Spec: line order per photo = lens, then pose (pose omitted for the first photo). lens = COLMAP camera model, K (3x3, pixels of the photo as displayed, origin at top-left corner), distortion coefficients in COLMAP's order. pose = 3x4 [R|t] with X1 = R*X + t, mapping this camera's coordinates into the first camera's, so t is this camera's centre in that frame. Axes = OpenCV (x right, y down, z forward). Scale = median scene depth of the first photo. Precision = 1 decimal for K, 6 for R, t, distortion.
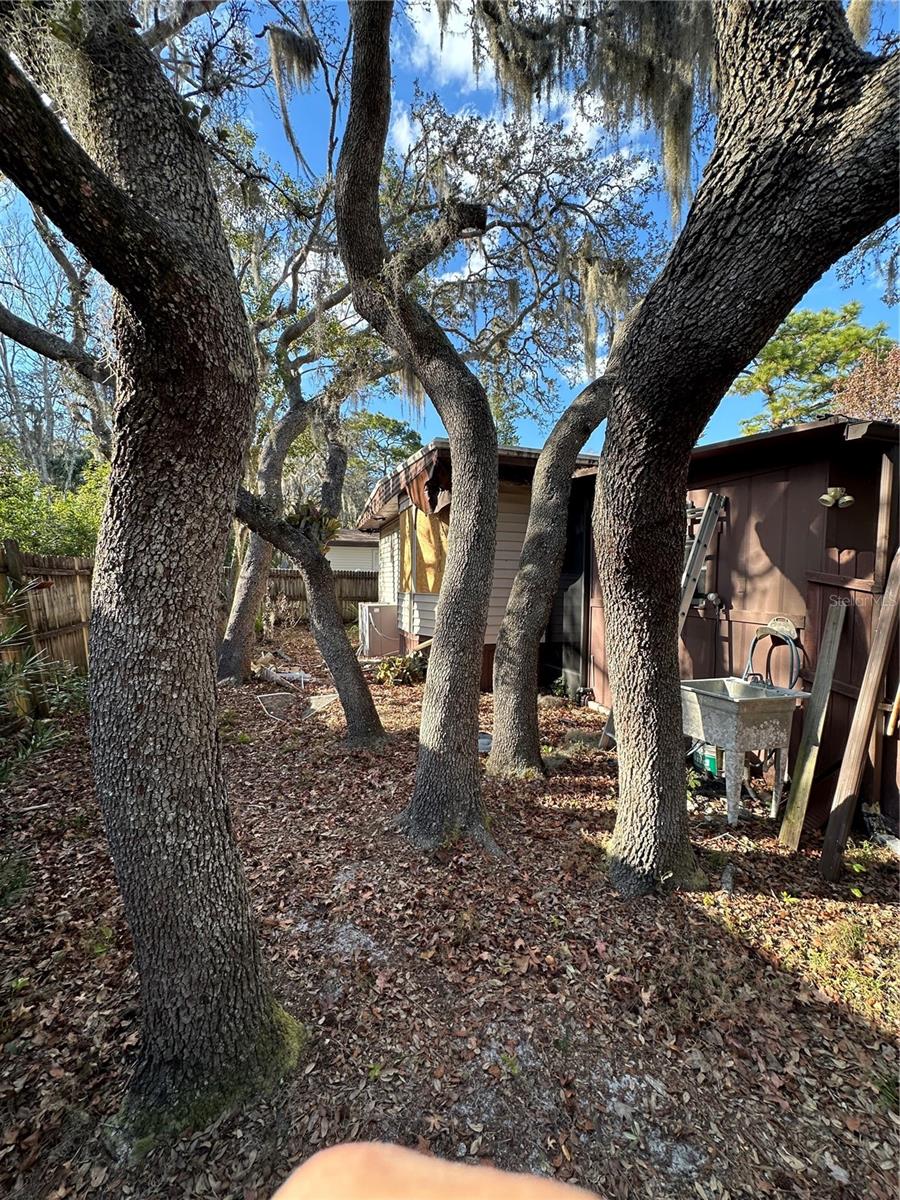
lens RADIAL K [[487.4, 0, 450.0], [0, 487.4, 600.0], [0, 0, 1]] dist [-0.000285, -0.000025]
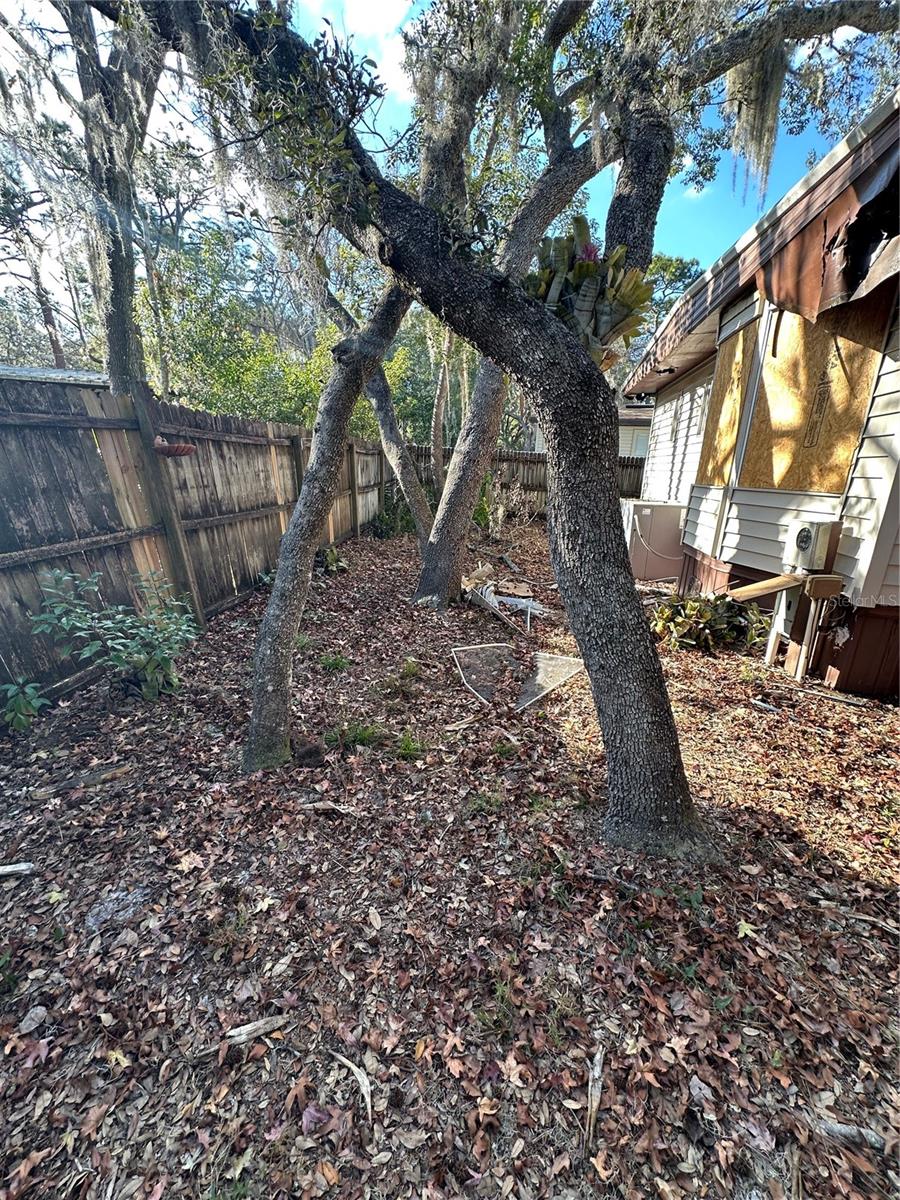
lens RADIAL K [[487.4, 0, 450.0], [0, 487.4, 600.0], [0, 0, 1]] dist [-0.000285, -0.000025]
pose [[0.887156, 0.147579, -0.437235, -0.107412], [-0.049246, 0.972351, 0.228274, -0.000317], [0.458834, -0.180983, 0.869894, 0.365257]]
